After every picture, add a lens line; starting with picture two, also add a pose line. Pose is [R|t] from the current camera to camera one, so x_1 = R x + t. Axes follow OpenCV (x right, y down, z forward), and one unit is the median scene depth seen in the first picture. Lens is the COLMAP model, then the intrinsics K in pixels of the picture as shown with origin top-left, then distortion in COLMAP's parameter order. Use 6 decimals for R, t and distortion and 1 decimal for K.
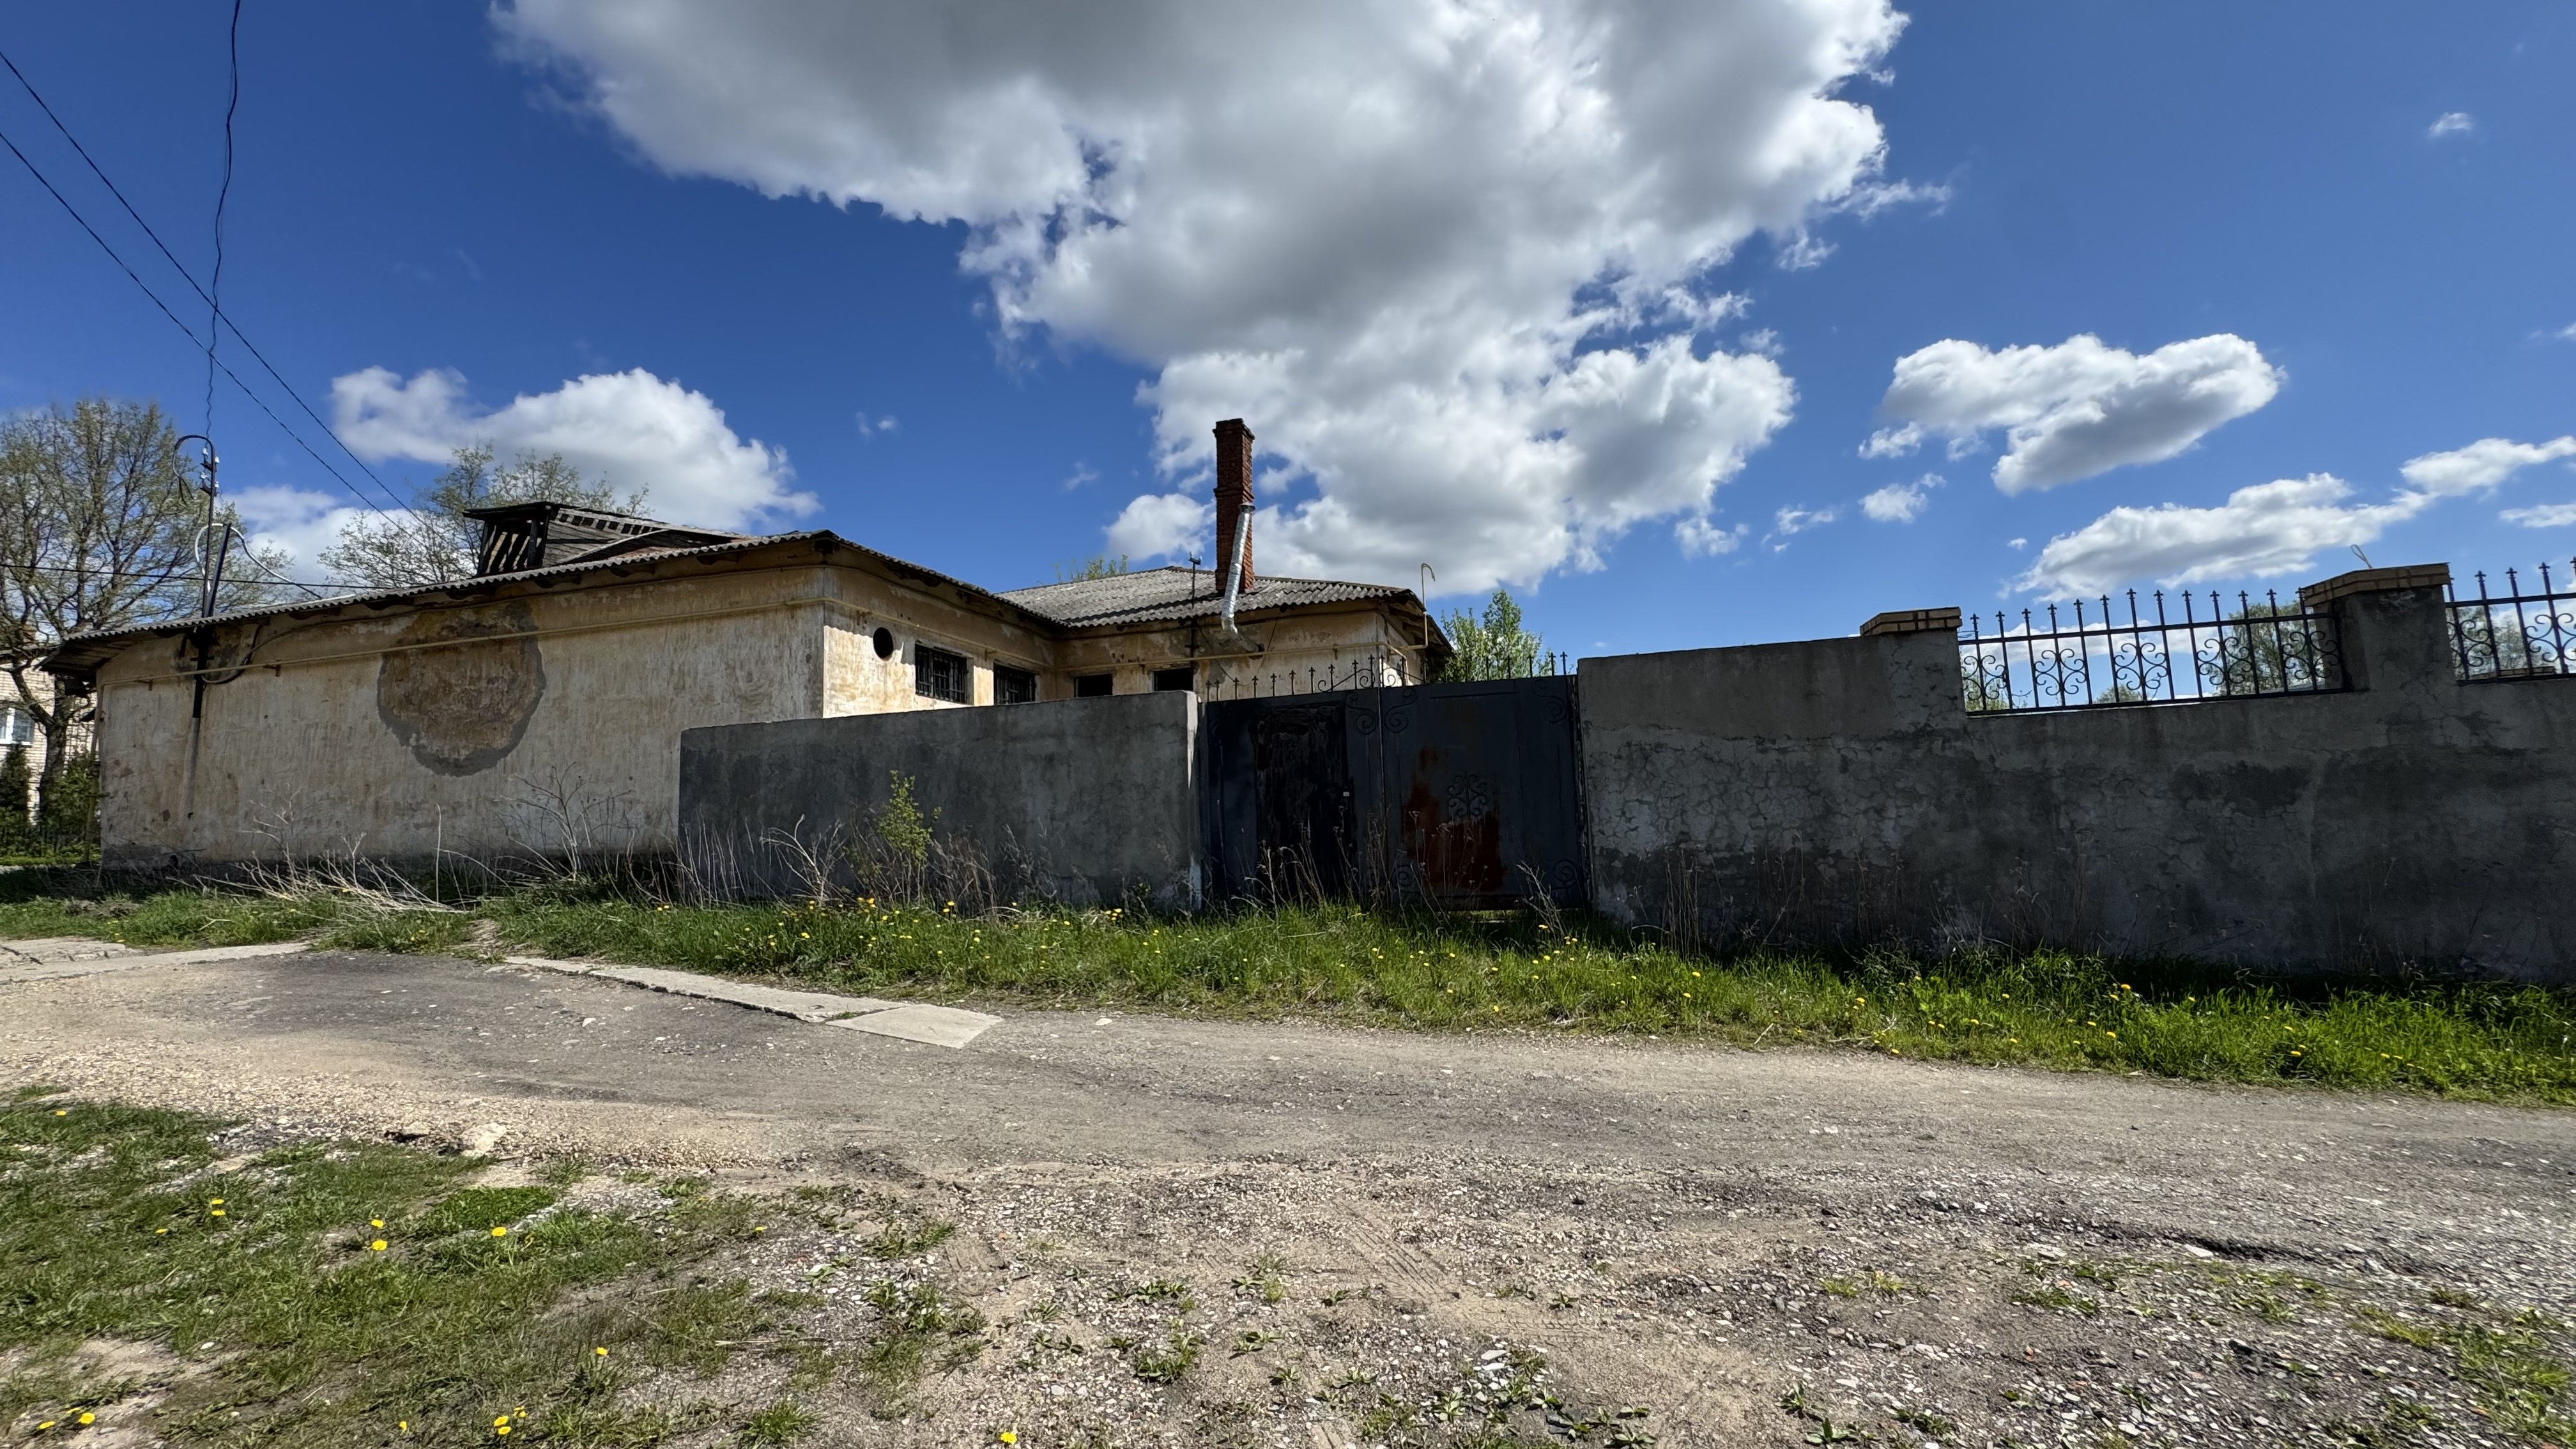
lens RADIAL K [[1030.0, 0, 1288.0], [0, 1030.0, 724.5], [0, 0, 1]] dist [0.000310, -0.000061]
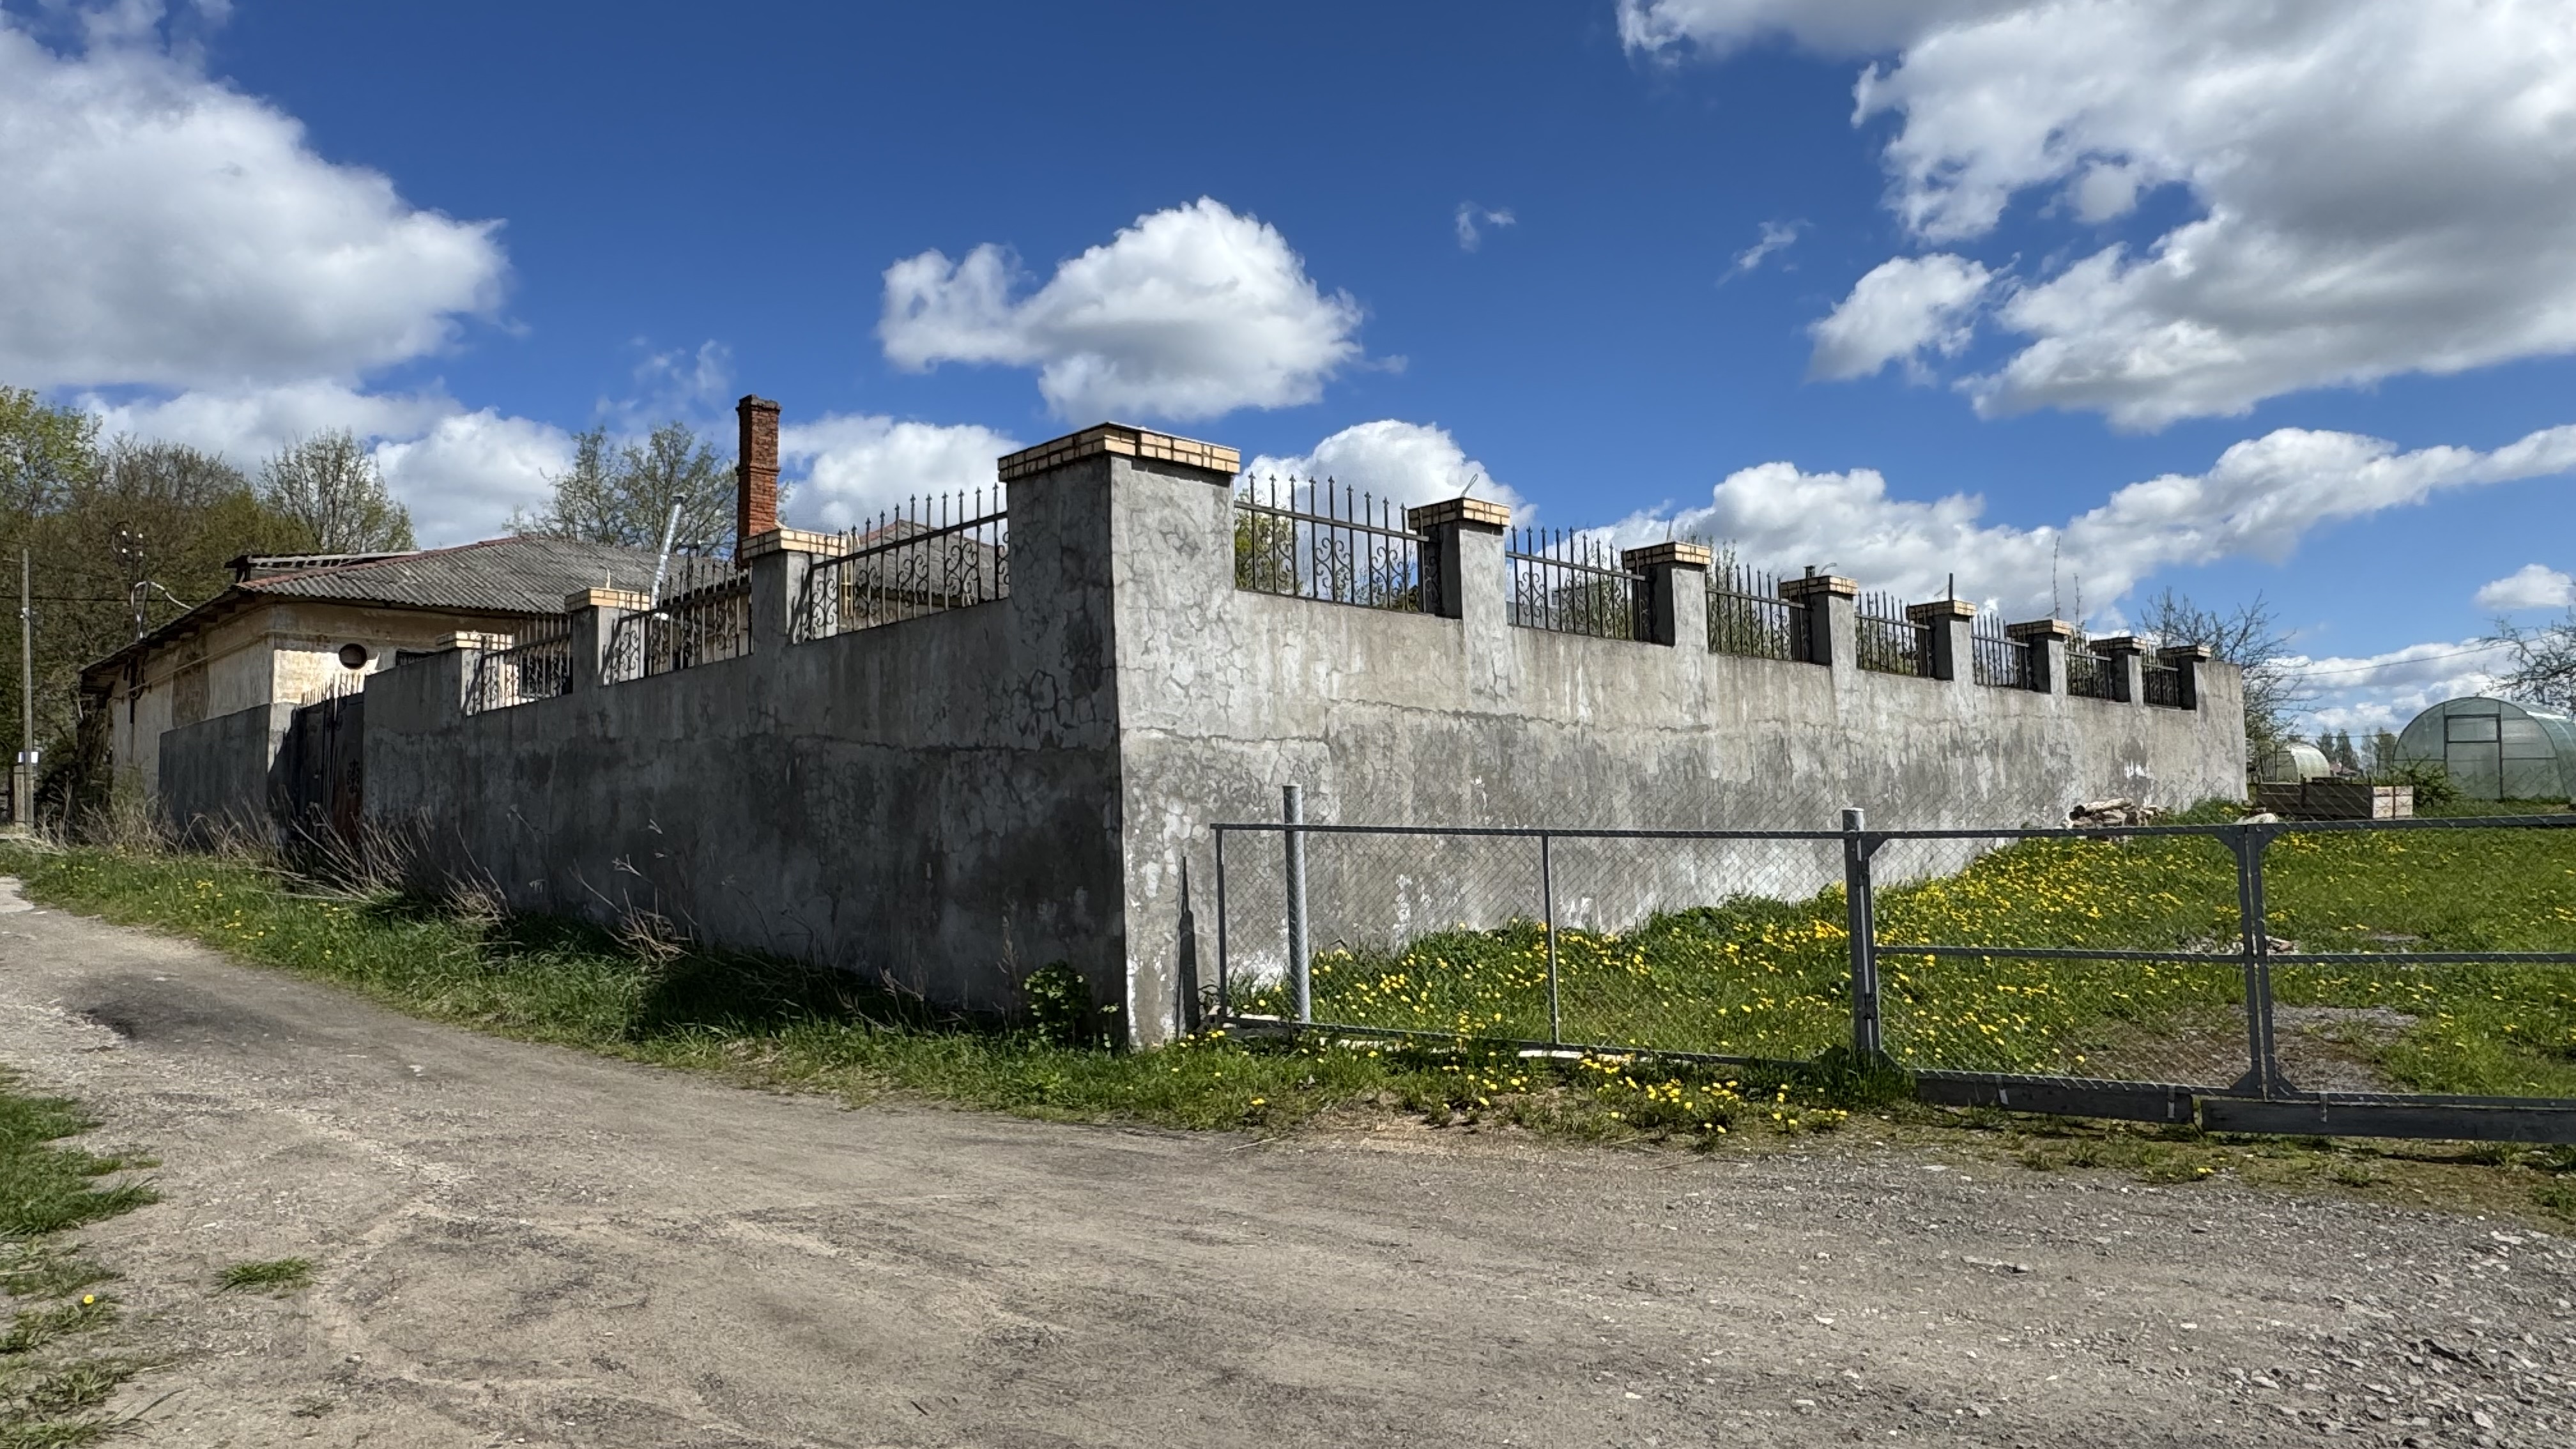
lens RADIAL K [[1596.6, 0, 1288.0], [0, 1596.6, 724.5], [0, 0, 1]] dist [-0.003983, -0.000461]
pose [[0.872744, -0.020192, -0.487761, 2.413069], [0.041670, 0.998579, 0.033221, -0.019566], [0.486397, -0.049319, 0.872345, -0.240338]]
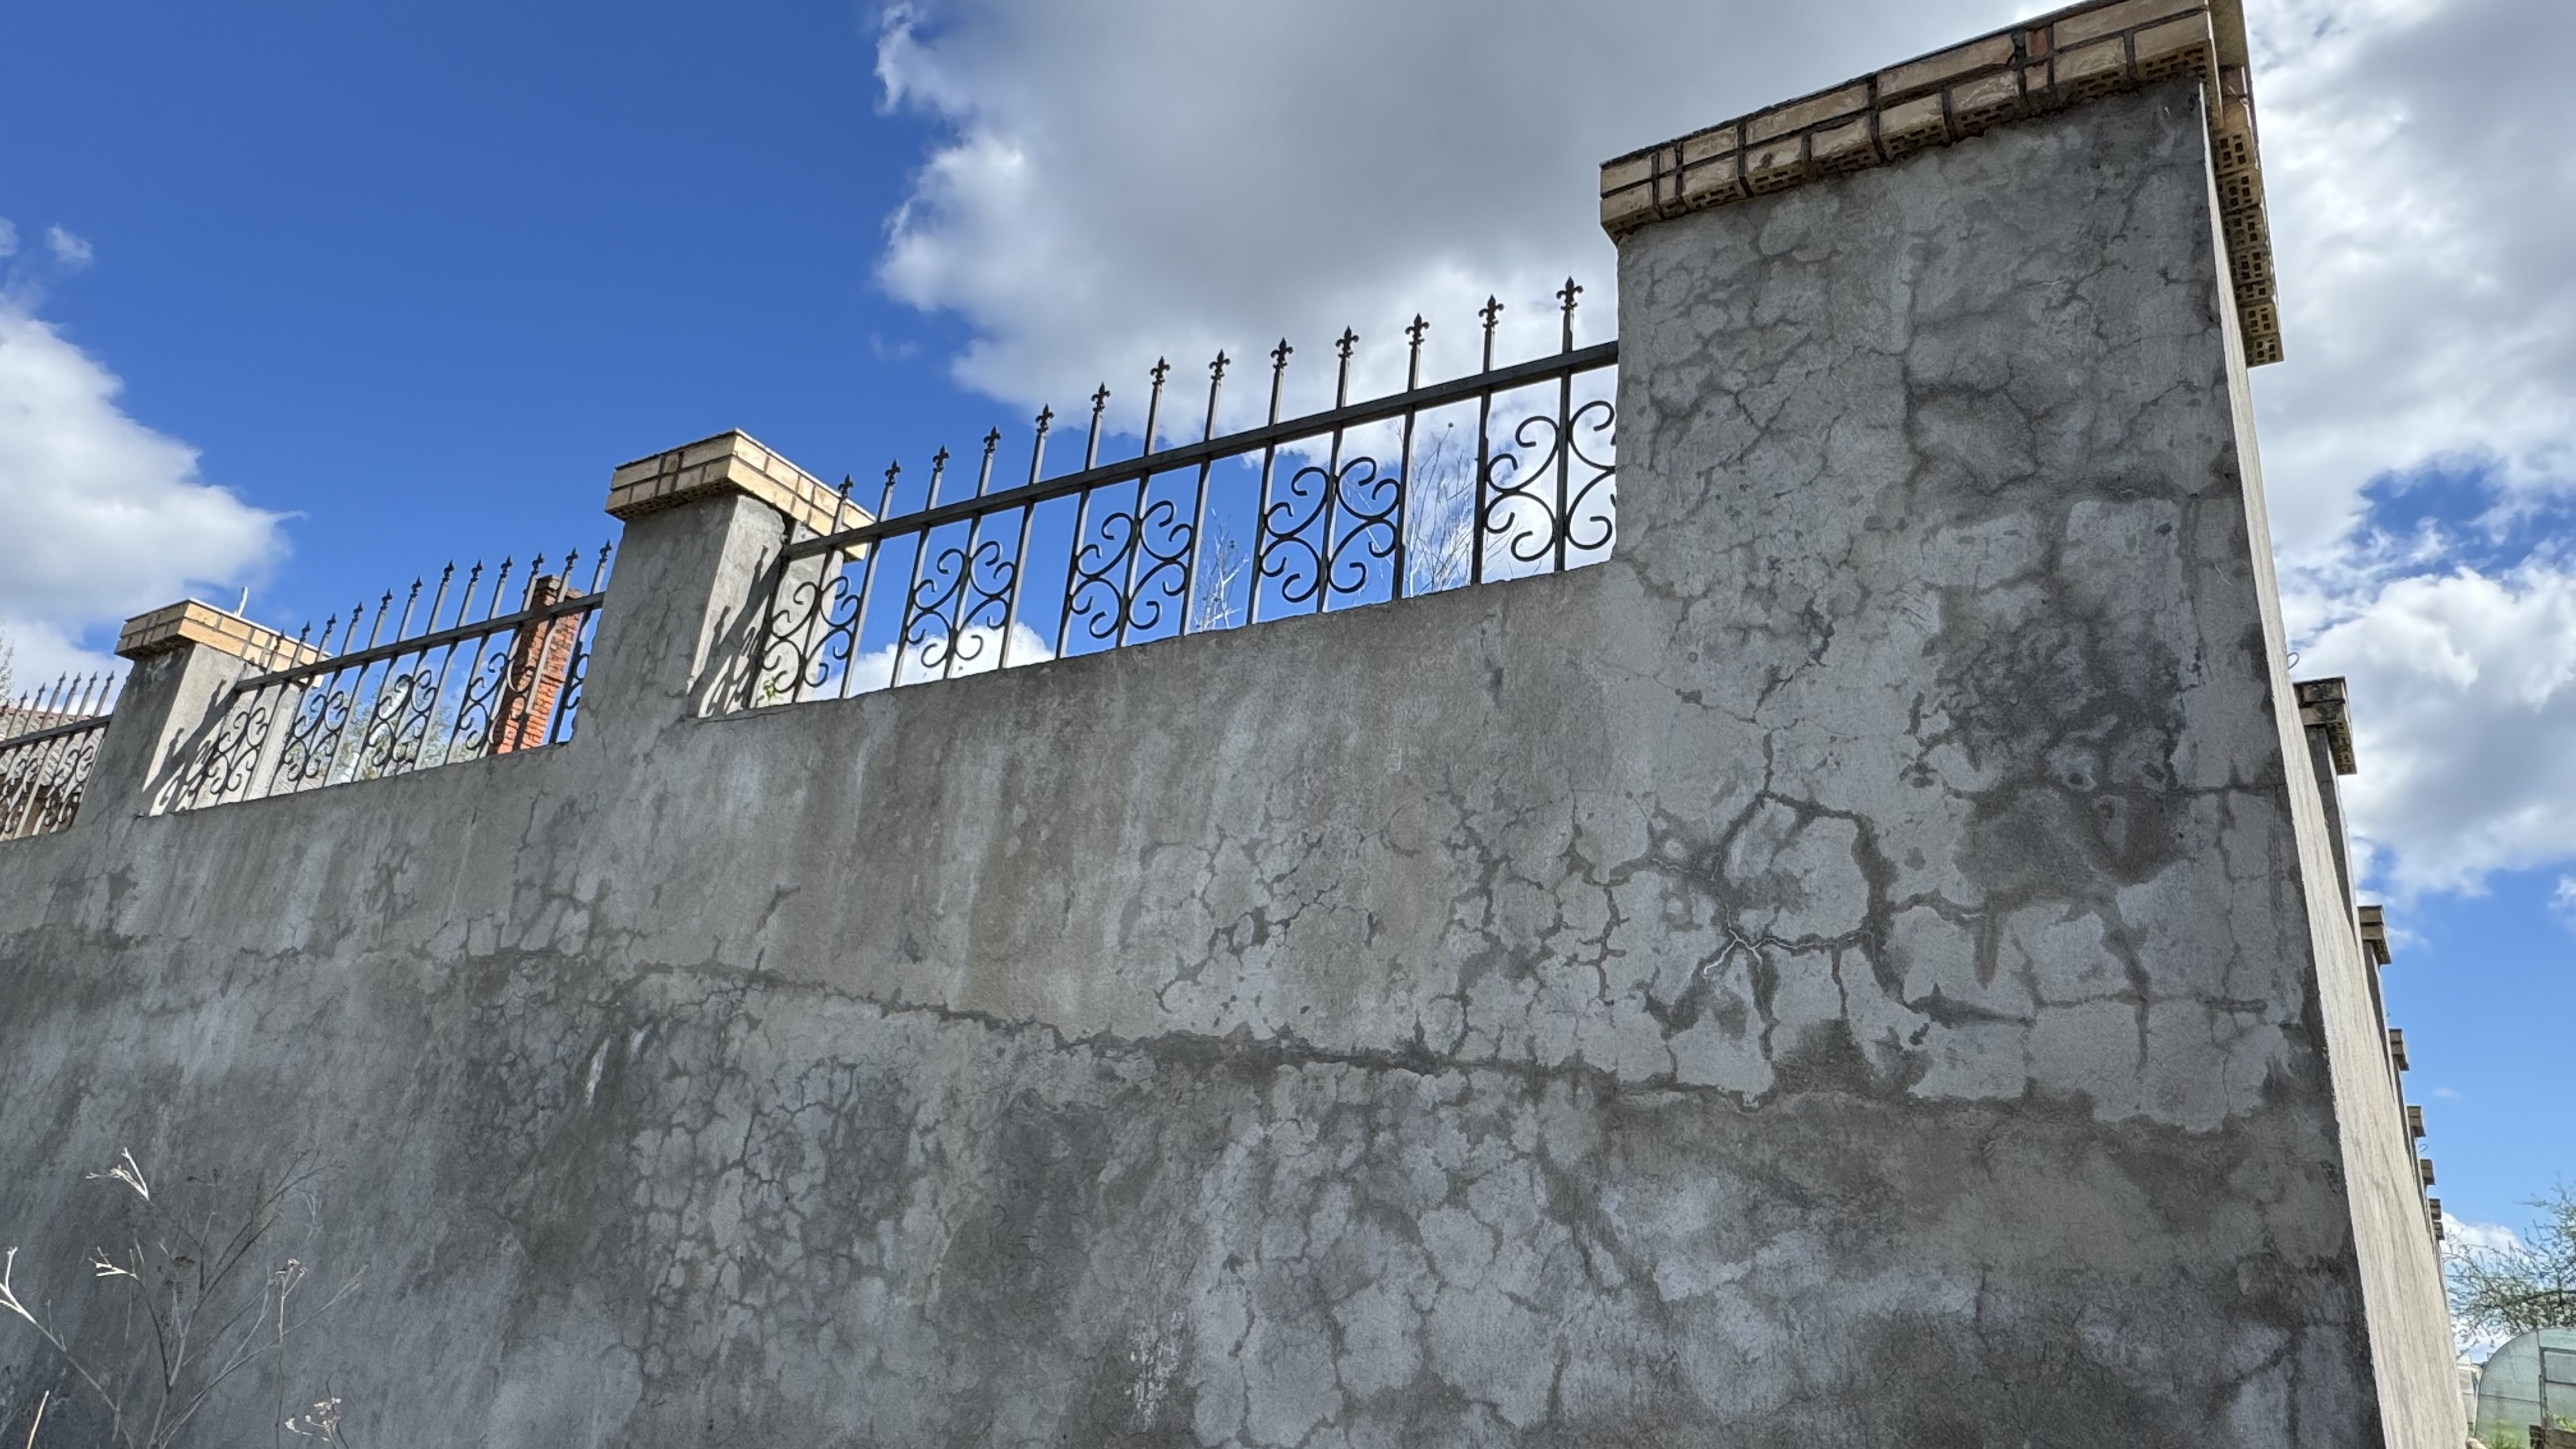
lens RADIAL K [[1596.6, 0, 1288.0], [0, 1596.6, 724.5], [0, 0, 1]] dist [-0.003983, -0.000461]
pose [[0.940976, 0.017772, -0.338008, 1.703910], [-0.105110, 0.964591, -0.241900, 0.044573], [0.321740, 0.263150, 0.909525, 0.367955]]
